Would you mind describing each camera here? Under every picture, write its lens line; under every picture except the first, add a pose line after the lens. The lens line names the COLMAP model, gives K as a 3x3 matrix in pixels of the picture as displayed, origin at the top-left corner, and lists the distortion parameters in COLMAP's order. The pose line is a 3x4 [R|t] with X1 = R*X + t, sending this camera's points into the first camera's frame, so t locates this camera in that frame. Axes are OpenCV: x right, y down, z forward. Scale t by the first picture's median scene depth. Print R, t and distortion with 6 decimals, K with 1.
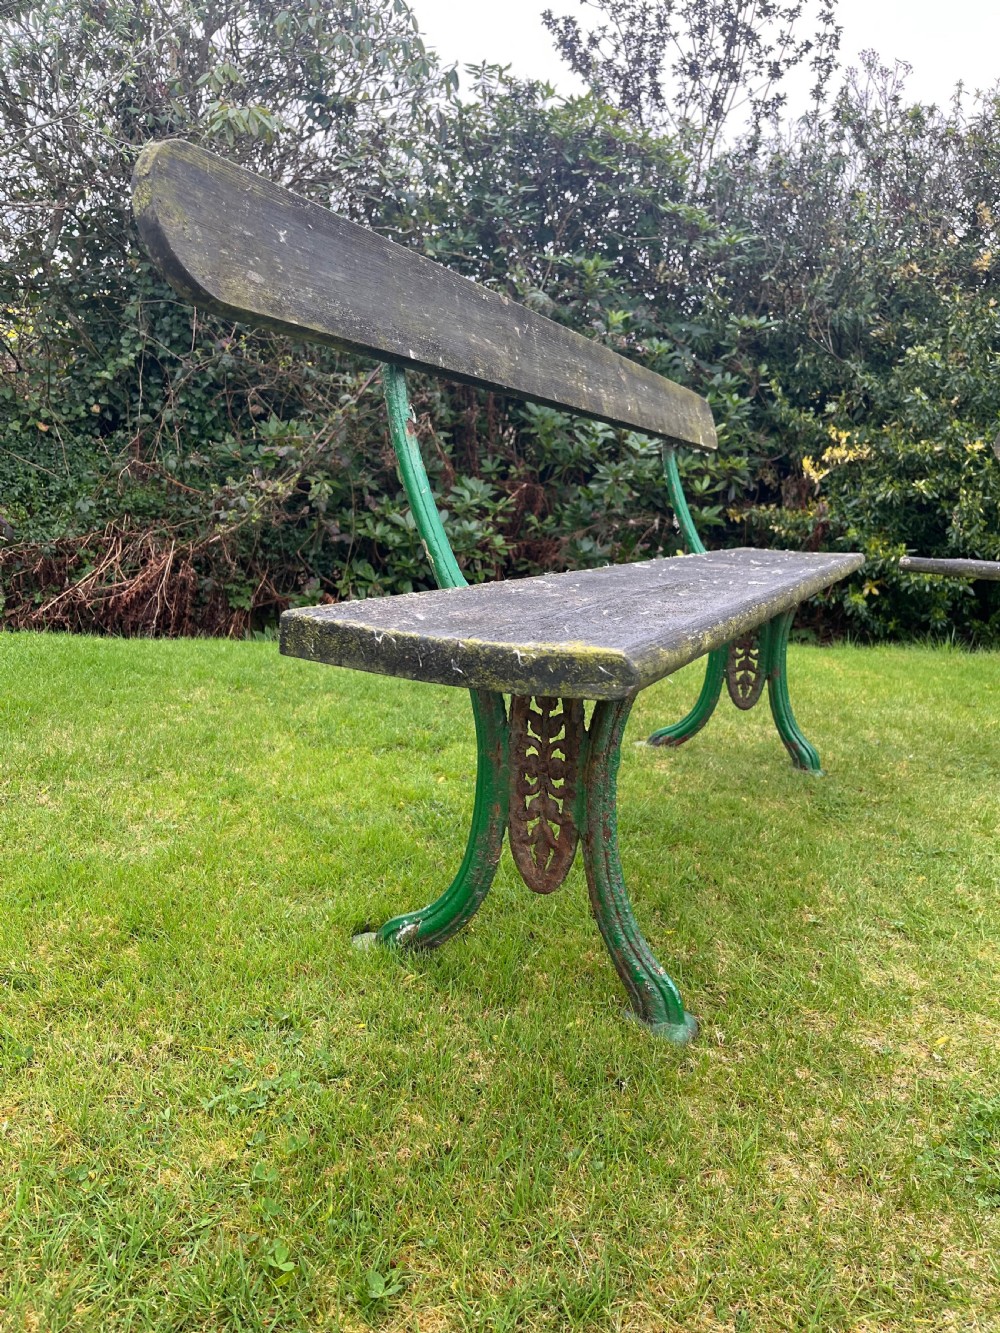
lens RADIAL K [[1015.2, 0, 490.1], [0, 1015.2, 681.2], [0, 0, 1]] dist [0.068643, -0.088845]
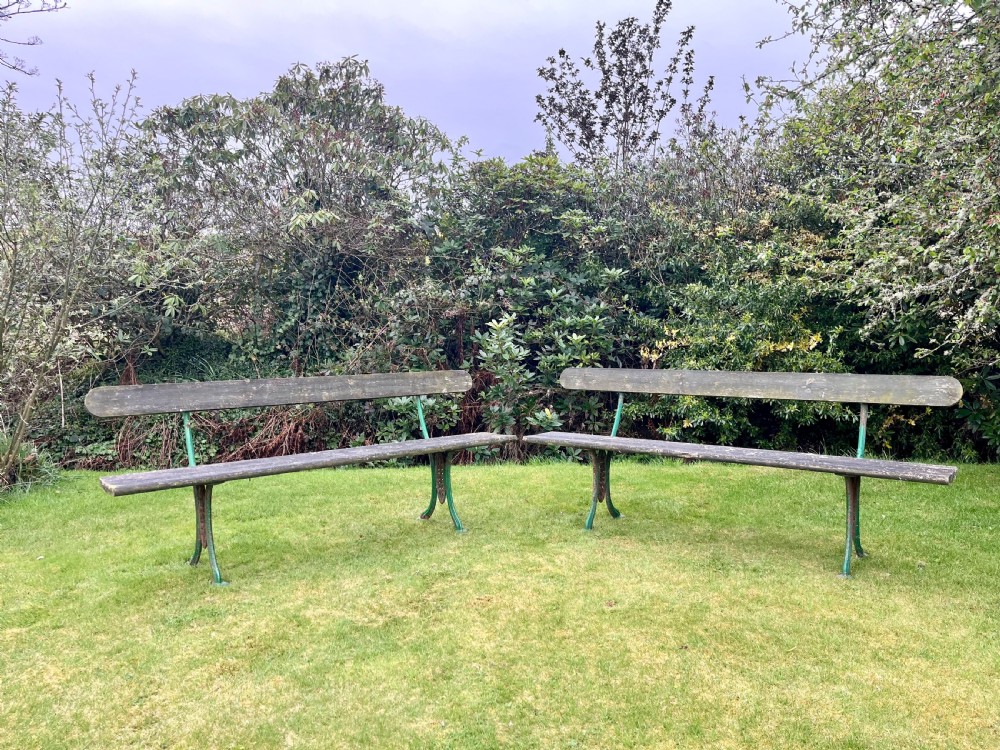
lens RADIAL K [[761.6, 0, 498.0], [0, 761.6, 370.7], [0, 0, 1]] dist [0.068643, -0.088845]
pose [[0.962734, -0.059433, -0.263838, 0.418818], [0.022696, 0.989868, -0.140163, -0.008690], [0.269495, 0.128952, 0.954329, -0.282379]]
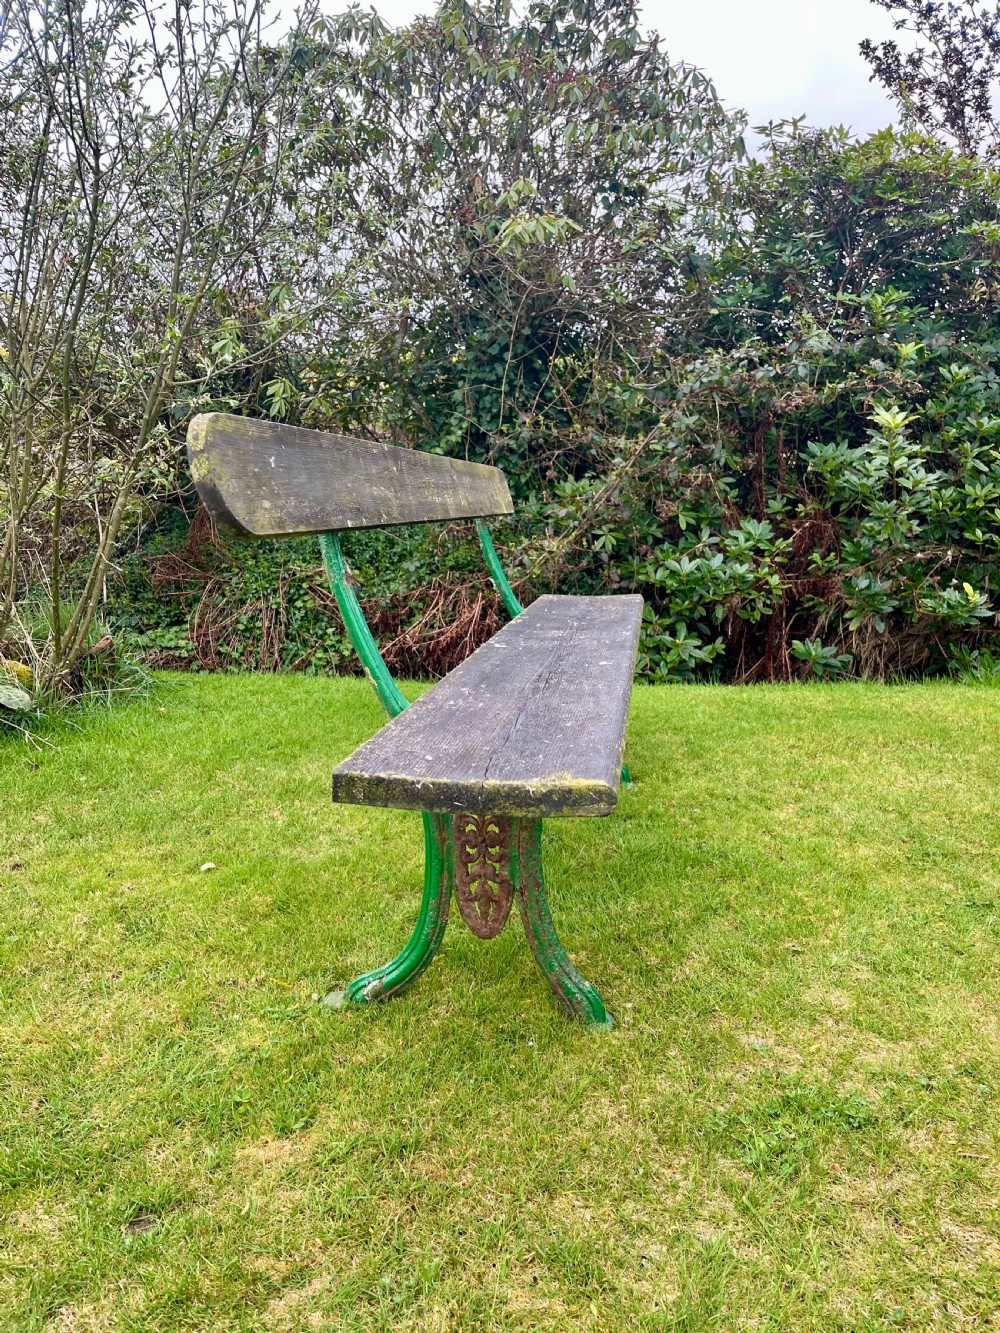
lens RADIAL K [[1015.2, 0, 496.7], [0, 1015.2, 679.0], [0, 0, 1]] dist [0.068643, -0.088845]
pose [[0.934535, -0.001362, -0.355868, 0.105132], [-0.006852, 0.999738, -0.021821, -0.012962], [0.355805, 0.022831, 0.934281, -0.061004]]
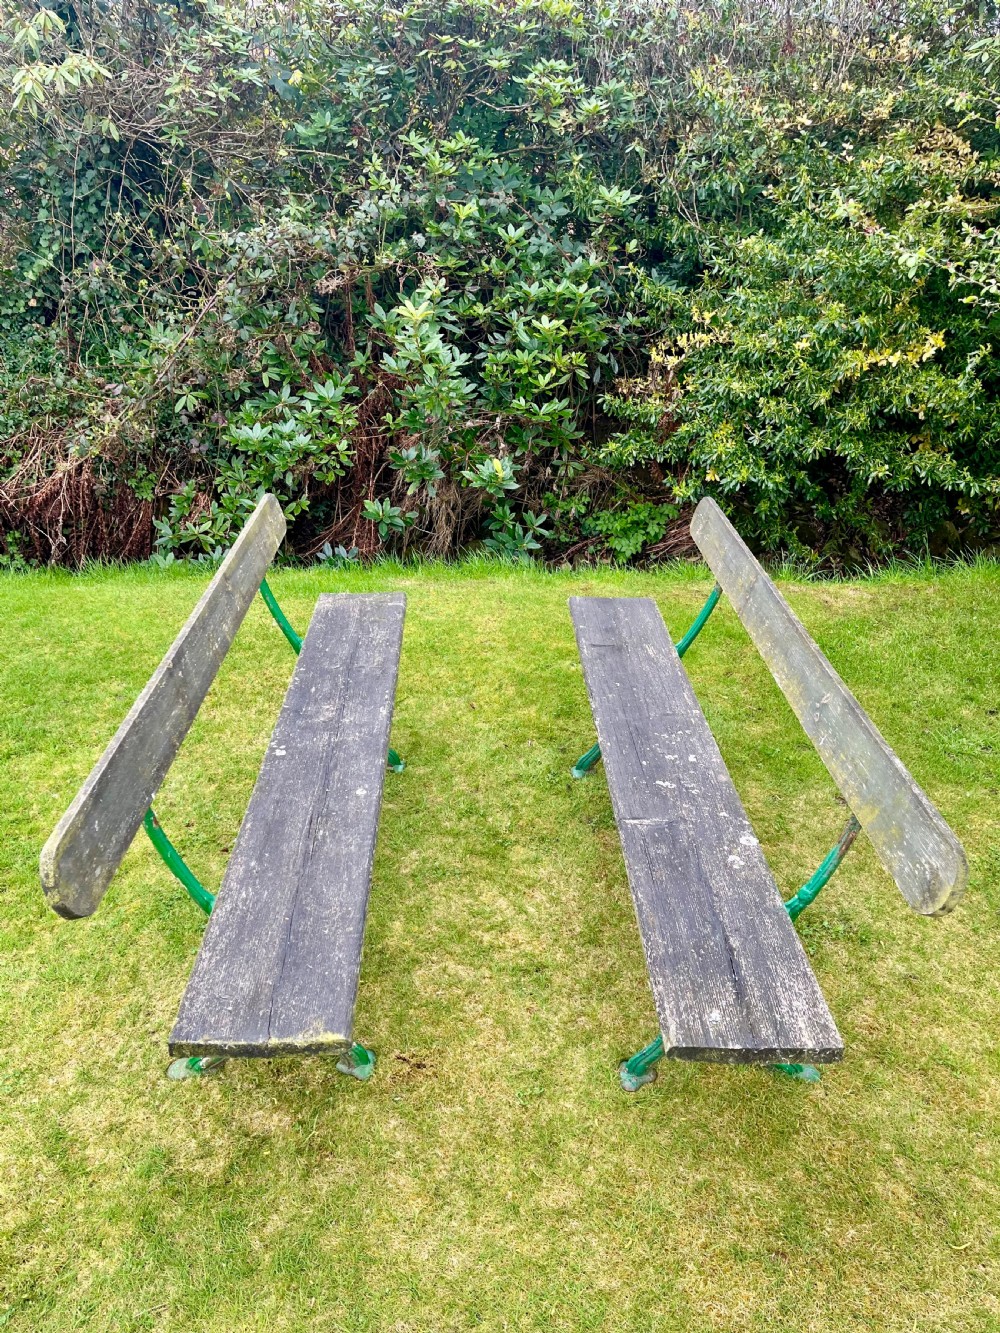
lens RADIAL K [[1015.2, 0, 504.1], [0, 1015.2, 684.1], [0, 0, 1]] dist [0.068643, -0.088845]
pose [[0.983849, 0.042997, -0.173761, 0.360125], [0.004746, 0.964116, 0.265439, -0.168664], [0.178938, -0.261977, 0.948340, -0.094469]]
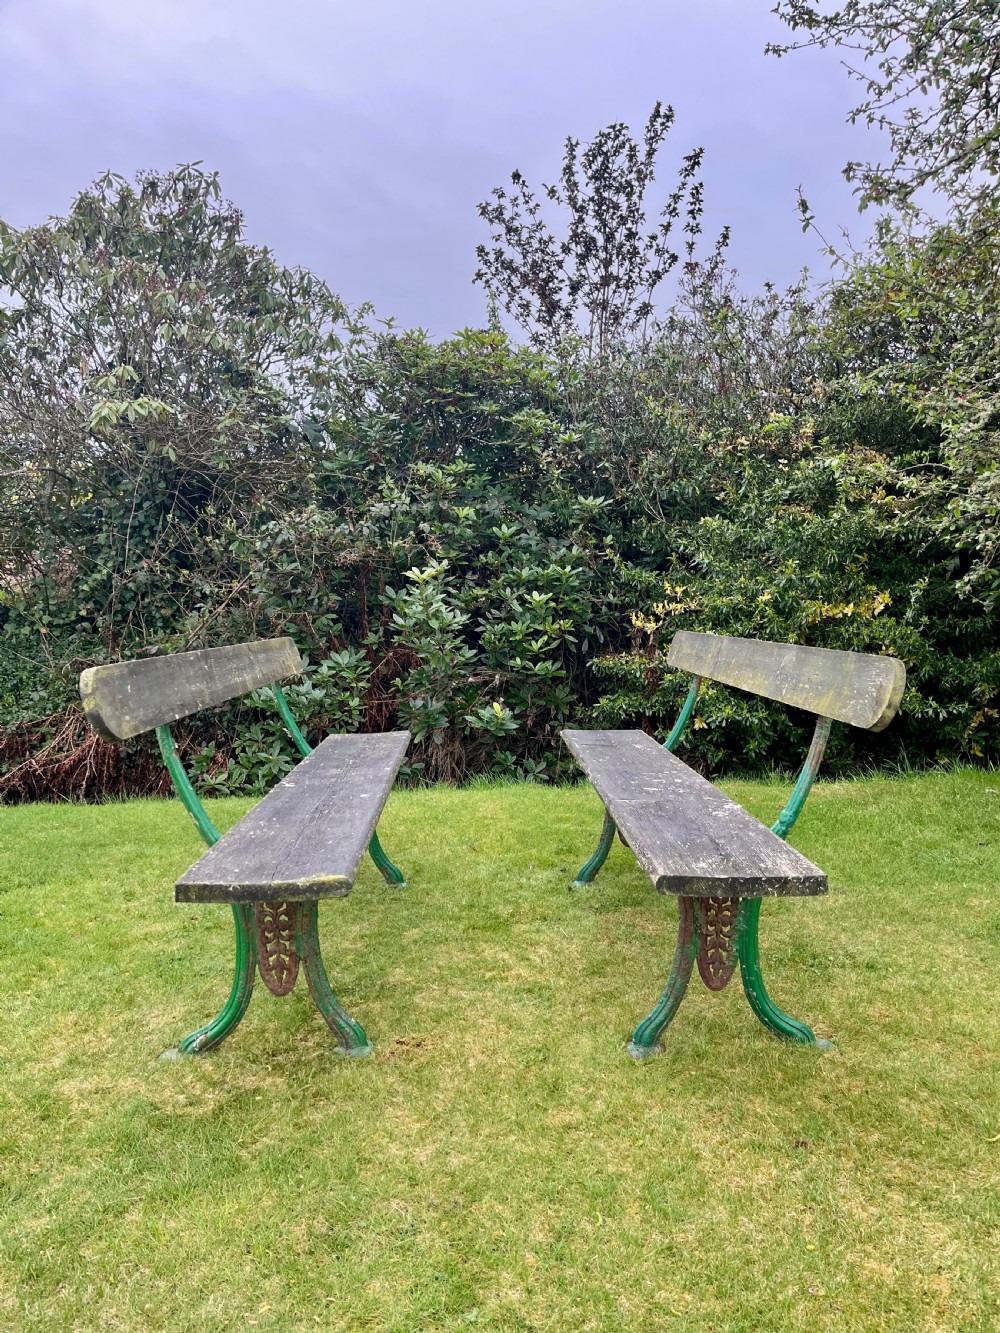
lens RADIAL K [[1015.2, 0, 507.8], [0, 1015.2, 677.2], [0, 0, 1]] dist [0.068643, -0.088845]
pose [[0.982709, -0.058142, -0.175791, 0.373021], [0.037349, 0.992148, -0.119360, -0.015486], [0.181351, 0.110730, 0.977165, -0.145753]]
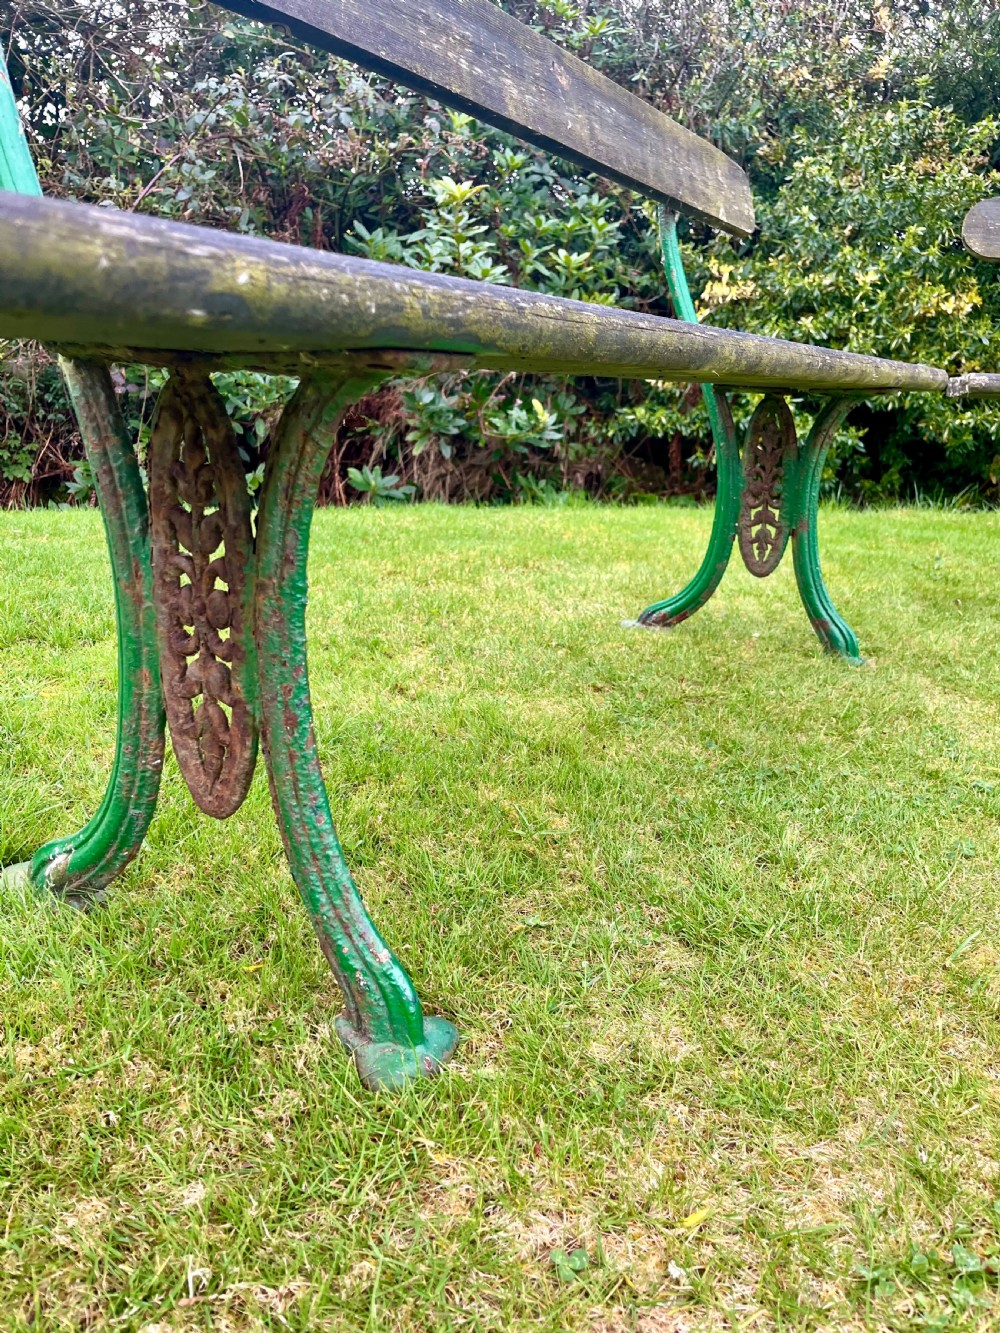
lens RADIAL K [[1015.2, 0, 492.0], [0, 1015.2, 678.5], [0, 0, 1]] dist [0.068643, -0.088845]
pose [[0.995972, -0.035598, 0.082291, 0.063489], [0.026588, 0.993784, 0.108102, 0.009113], [-0.085628, -0.105478, 0.990728, 0.113096]]
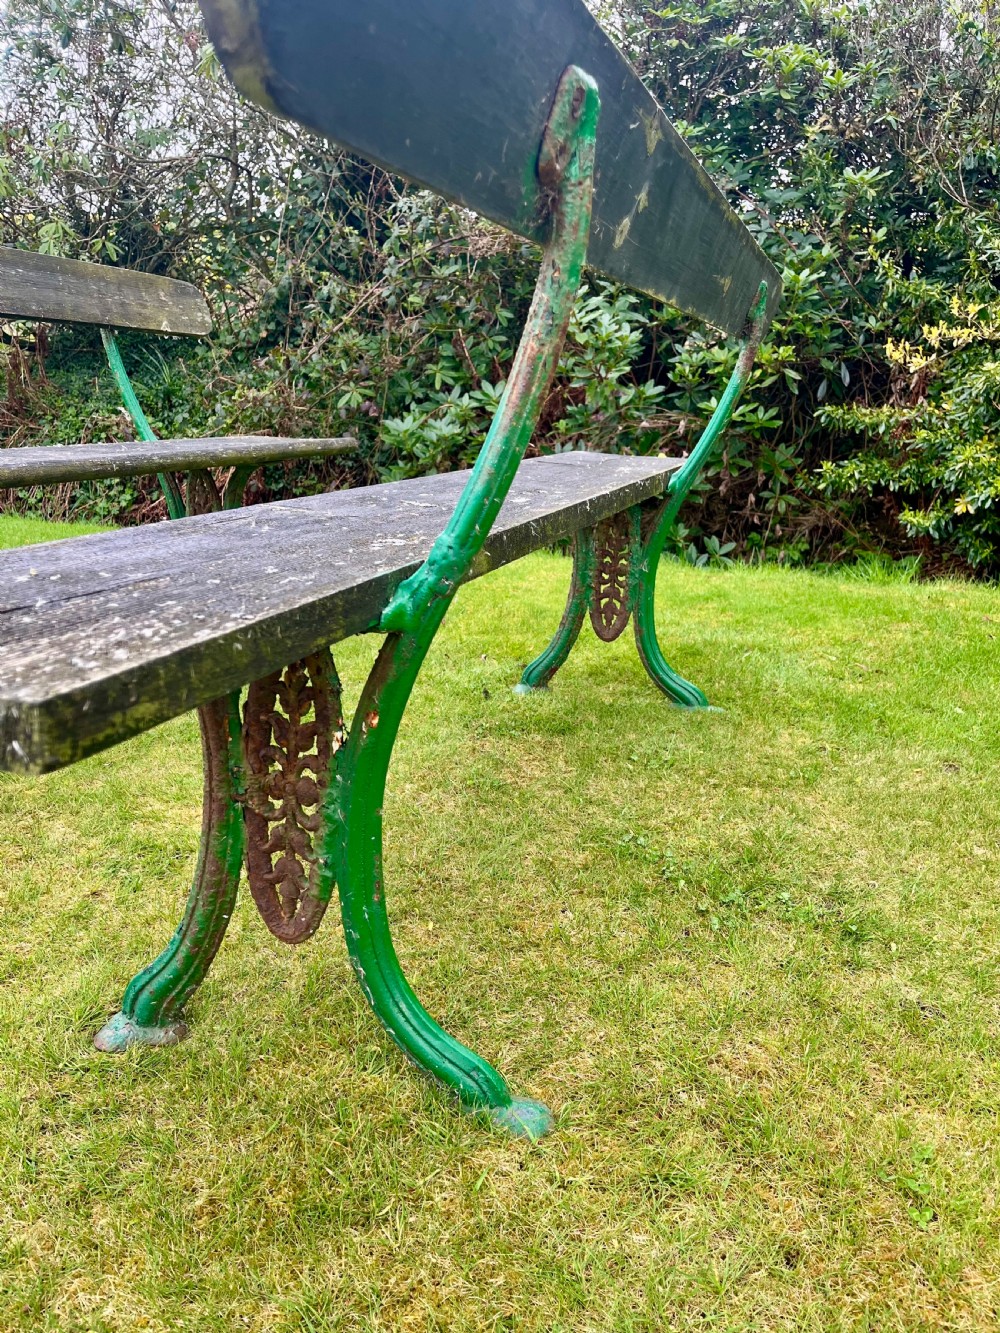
lens RADIAL K [[1015.2, 0, 507.0], [0, 1015.2, 686.3], [0, 0, 1]] dist [0.068643, -0.088845]
pose [[0.867966, 0.106803, -0.485003, 0.477679], [-0.069731, 0.993136, 0.093907, -0.000649], [0.491703, -0.047688, 0.869456, 0.126127]]
